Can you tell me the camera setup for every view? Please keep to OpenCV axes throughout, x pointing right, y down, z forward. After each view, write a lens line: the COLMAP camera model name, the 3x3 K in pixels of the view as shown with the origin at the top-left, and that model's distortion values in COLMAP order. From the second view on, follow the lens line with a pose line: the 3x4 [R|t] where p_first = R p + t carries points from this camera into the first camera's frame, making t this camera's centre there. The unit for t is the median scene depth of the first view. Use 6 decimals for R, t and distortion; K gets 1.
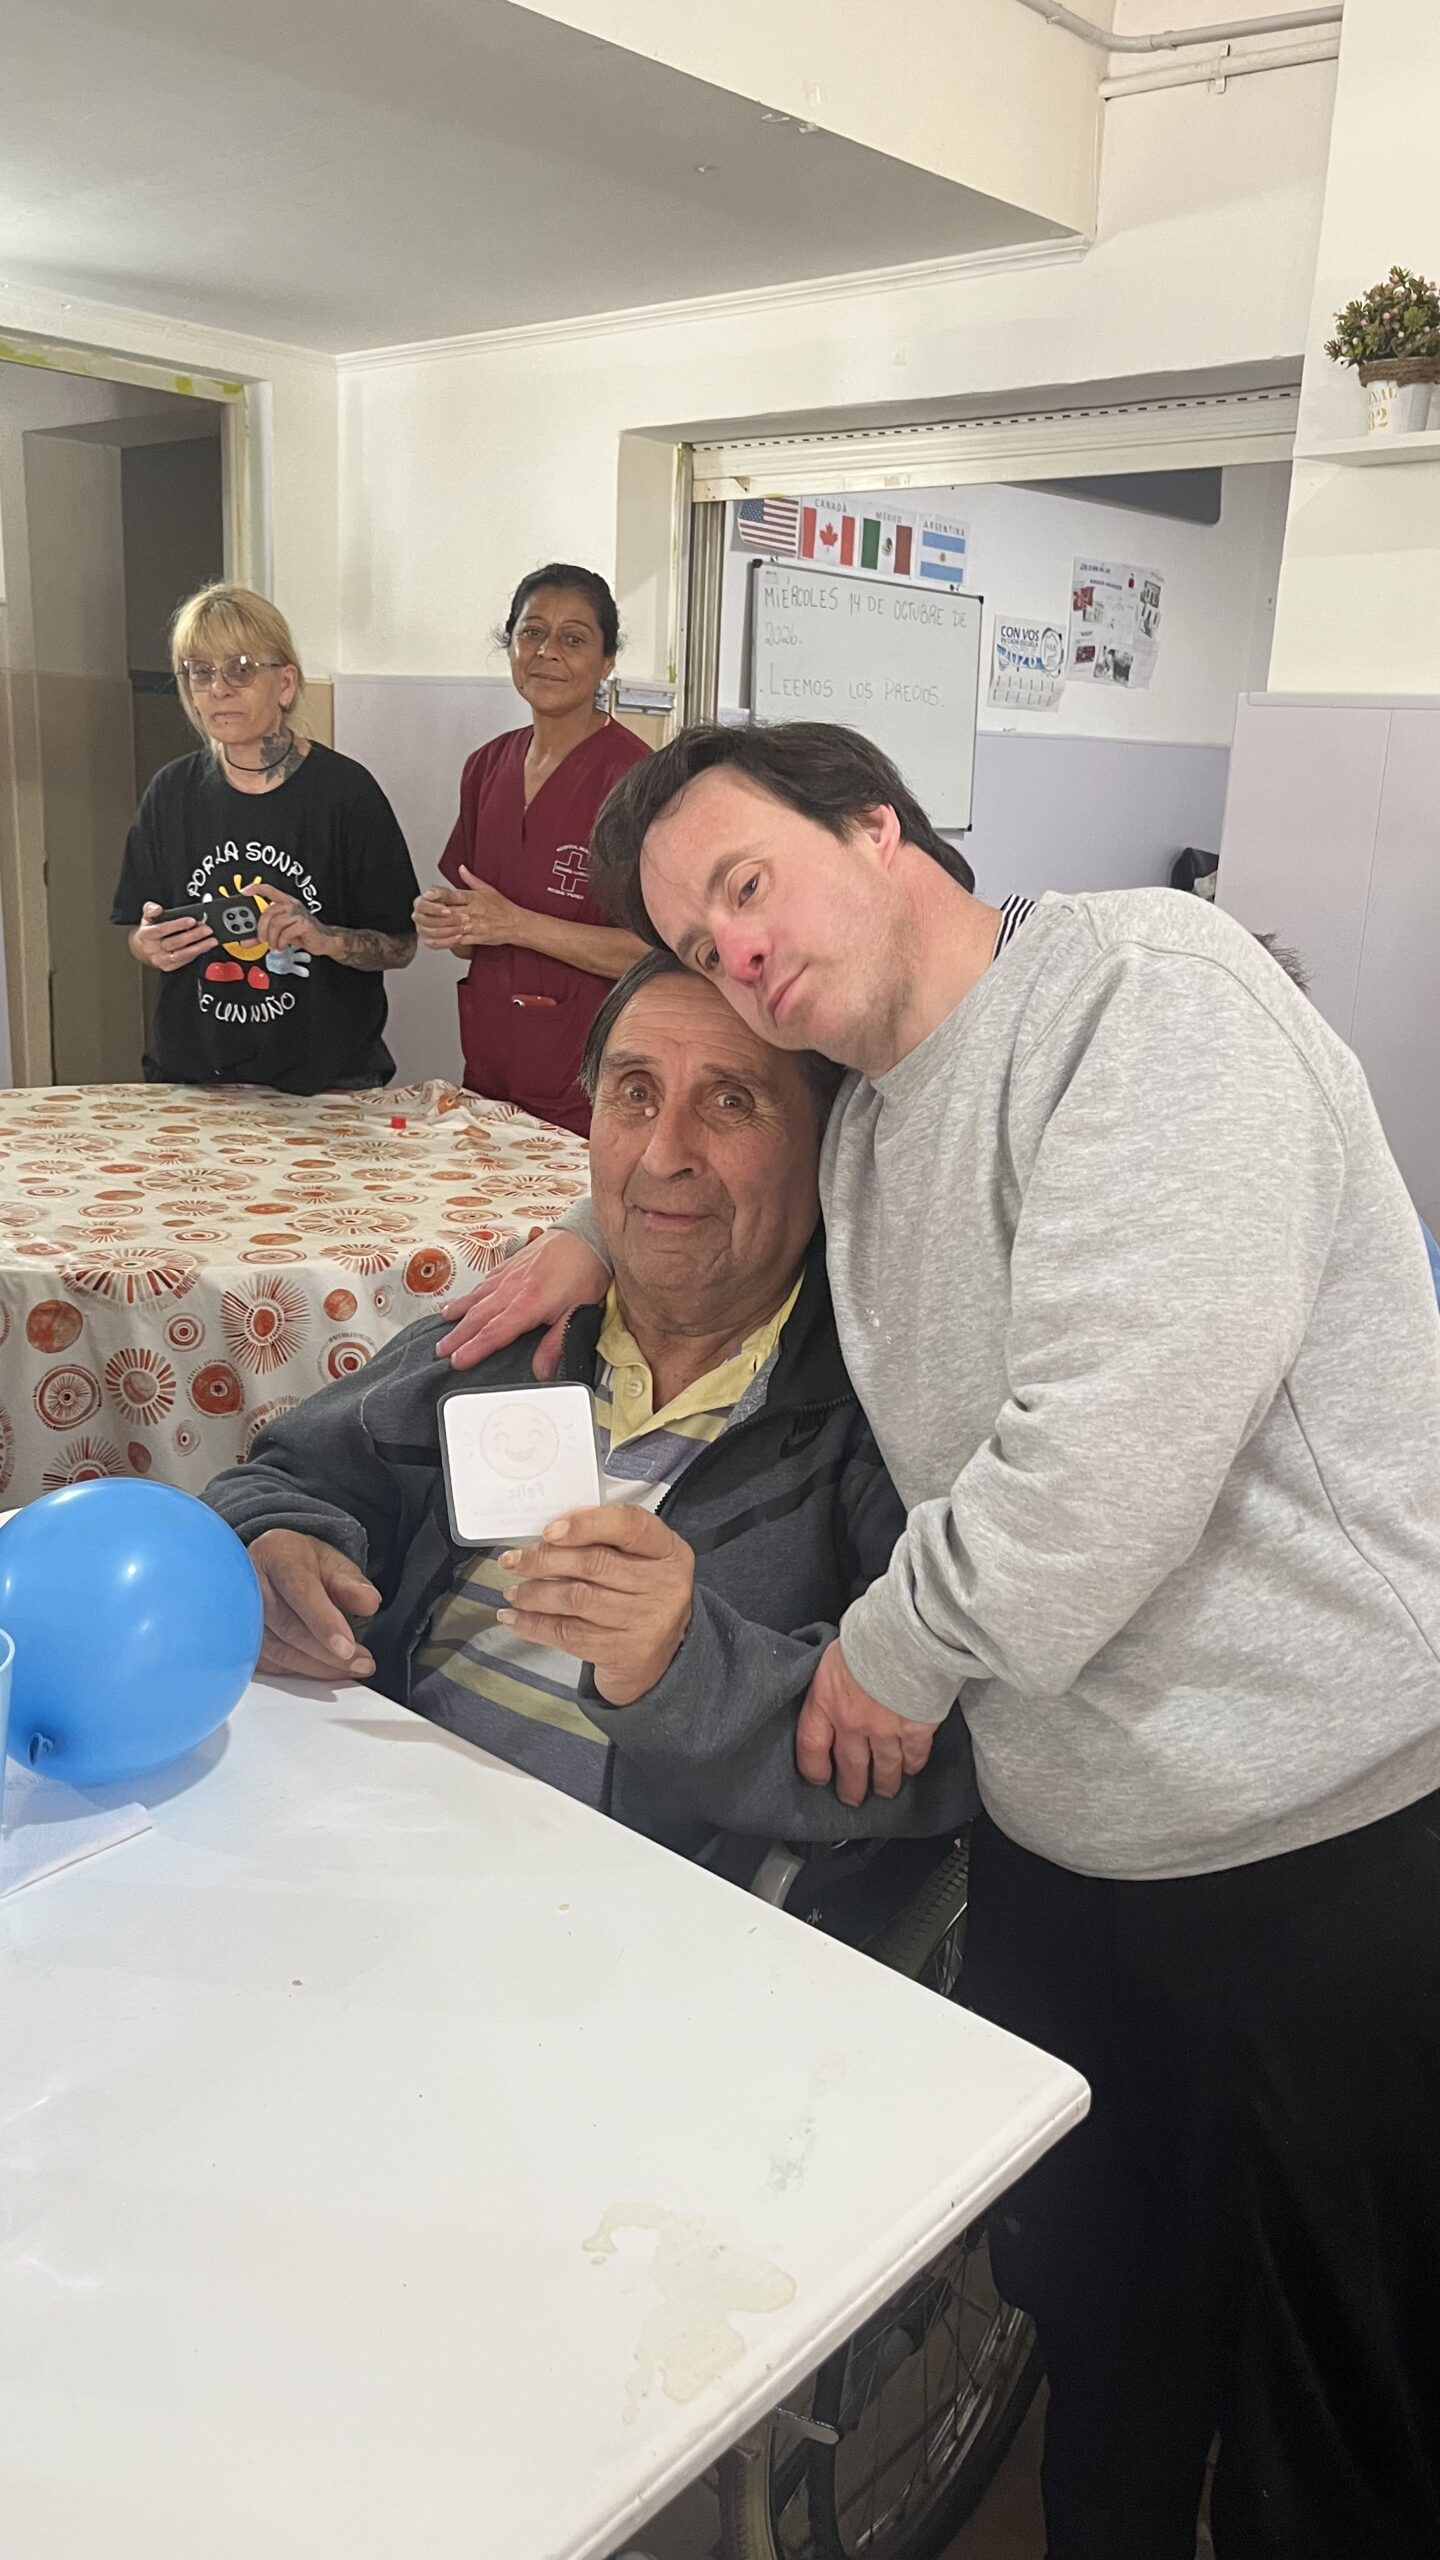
lens RADIAL K [[1928.3, 0, 724.9], [0, 1928.3, 1273.0], [0, 0, 1]] dist [-0.000653, -0.003650]
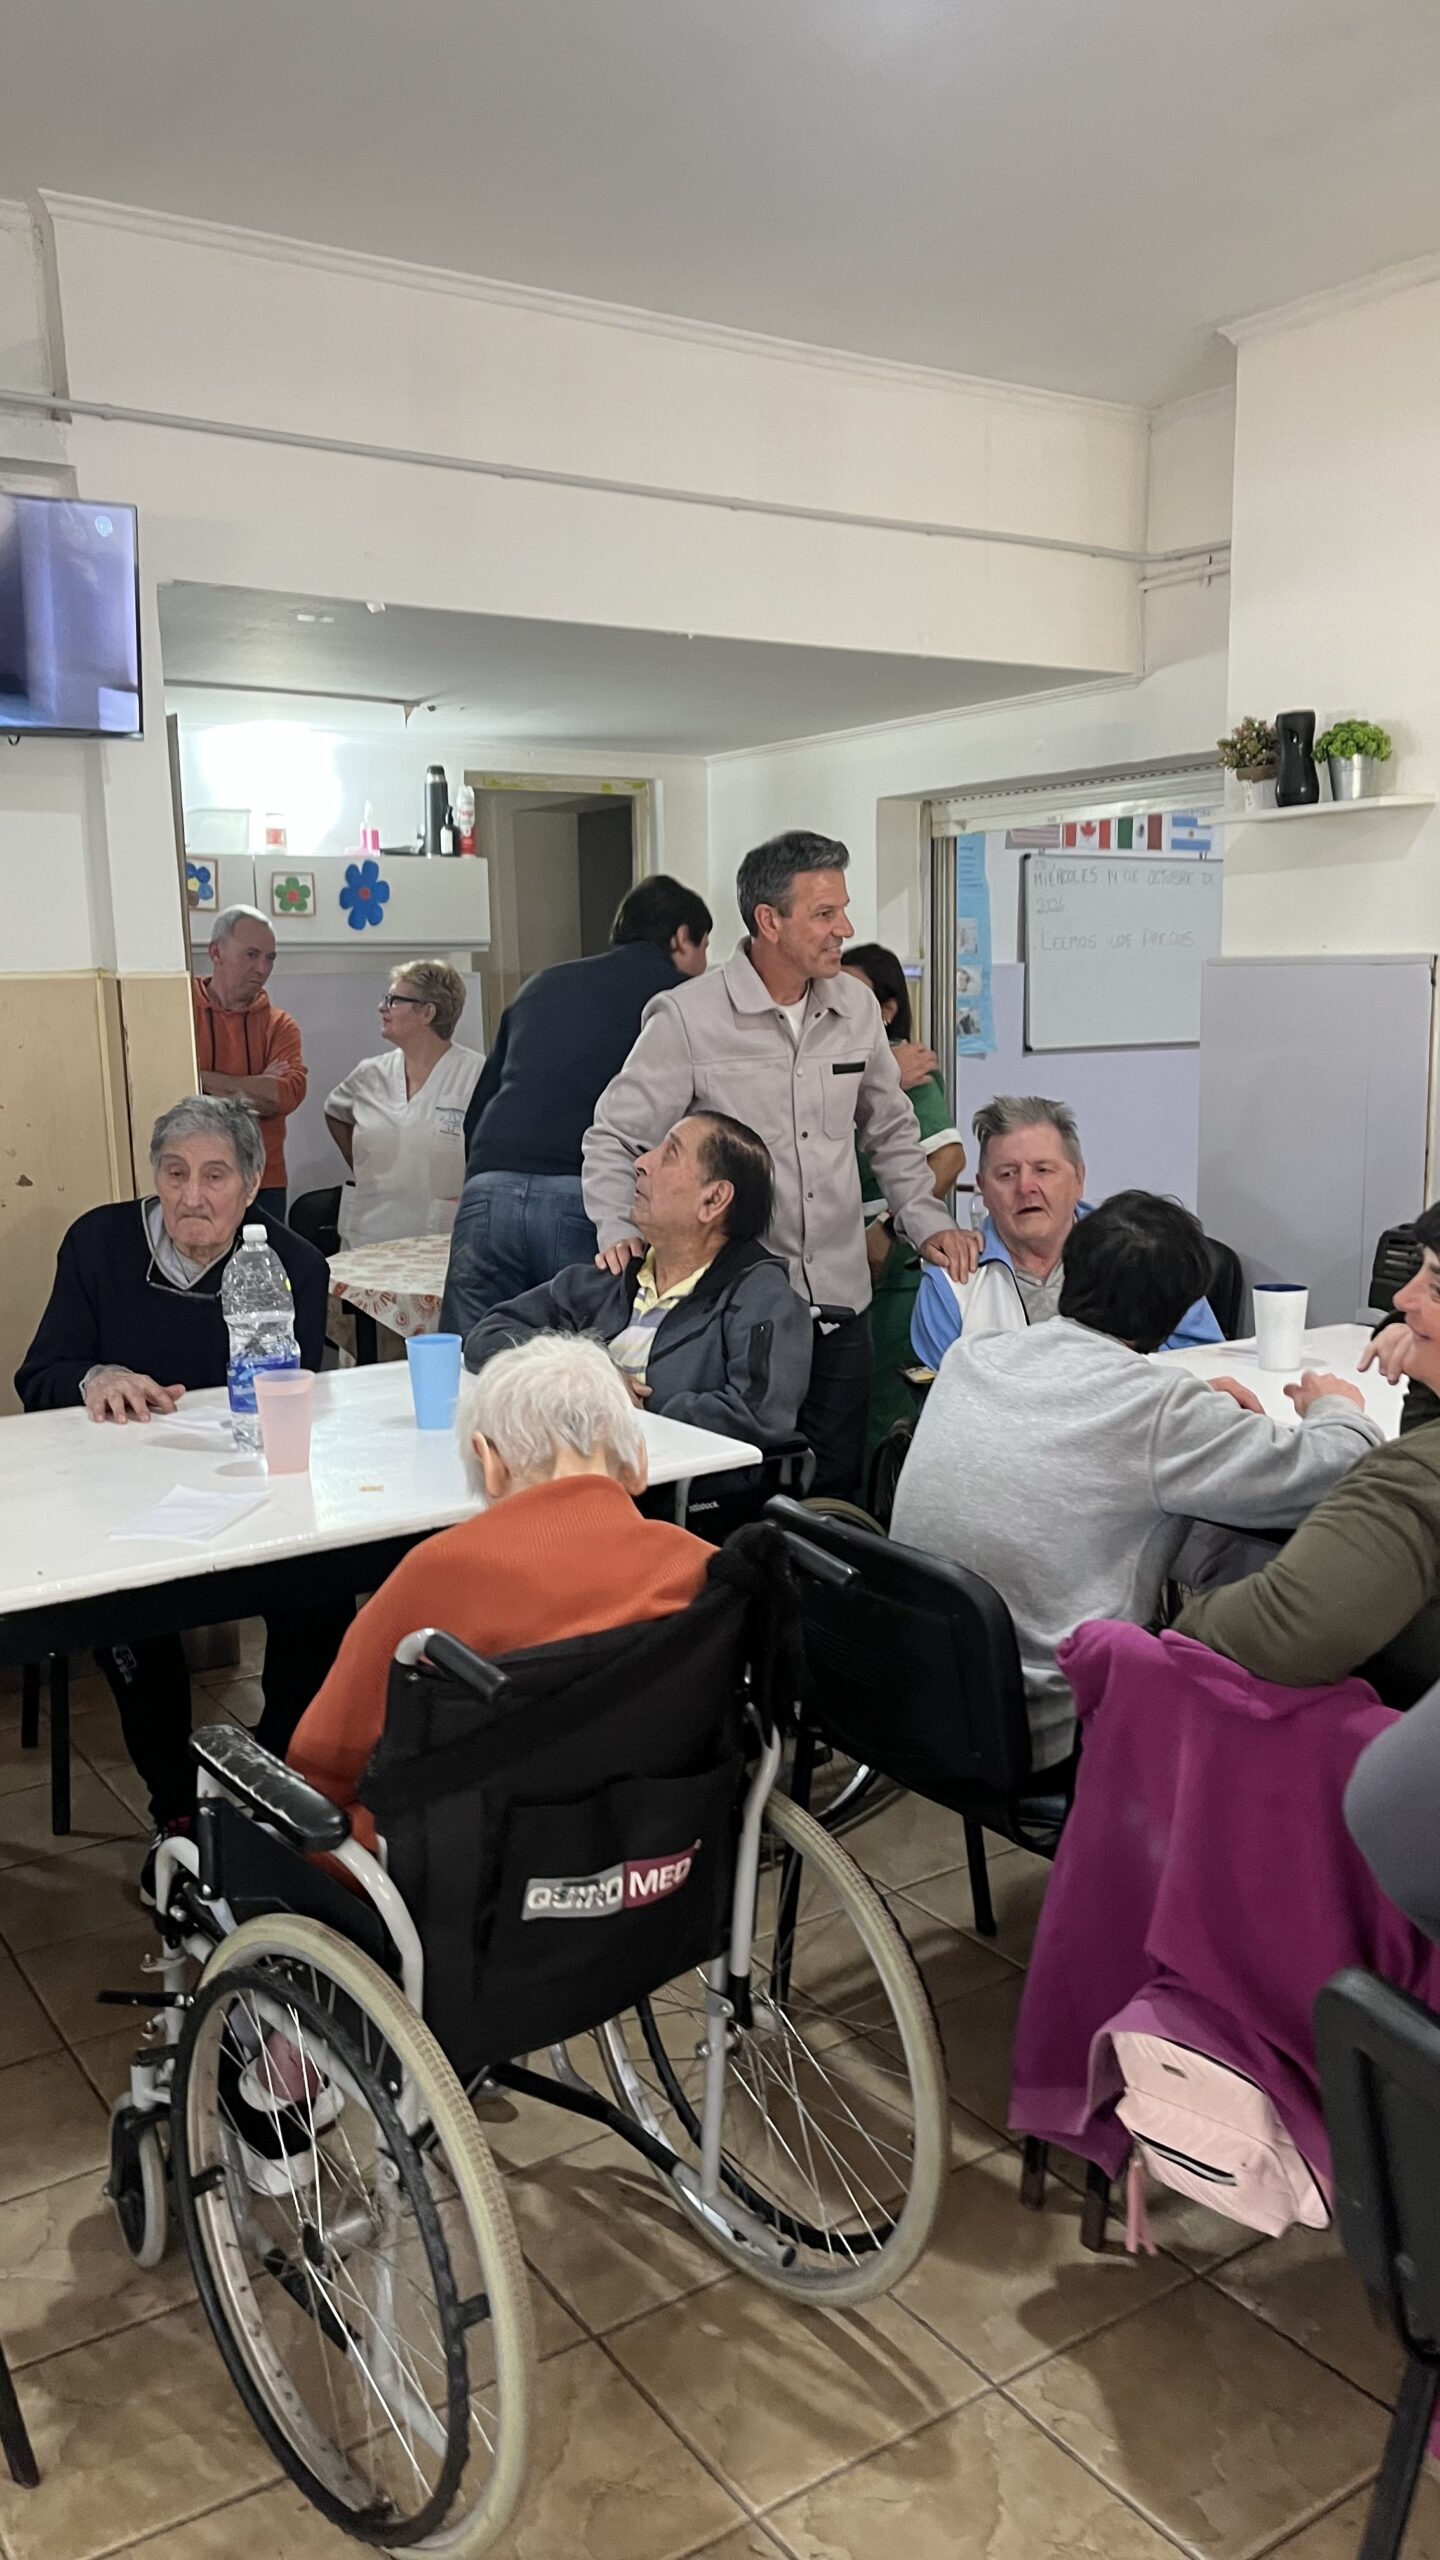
lens RADIAL K [[1928.3, 0, 716.6], [0, 1928.3, 1284.3], [0, 0, 1]] dist [-0.000653, -0.003650]
pose [[0.967037, -0.023009, -0.253596, 0.141708], [-0.004040, 0.994397, -0.105629, 0.071301], [0.254605, 0.103172, 0.961526, -0.316715]]
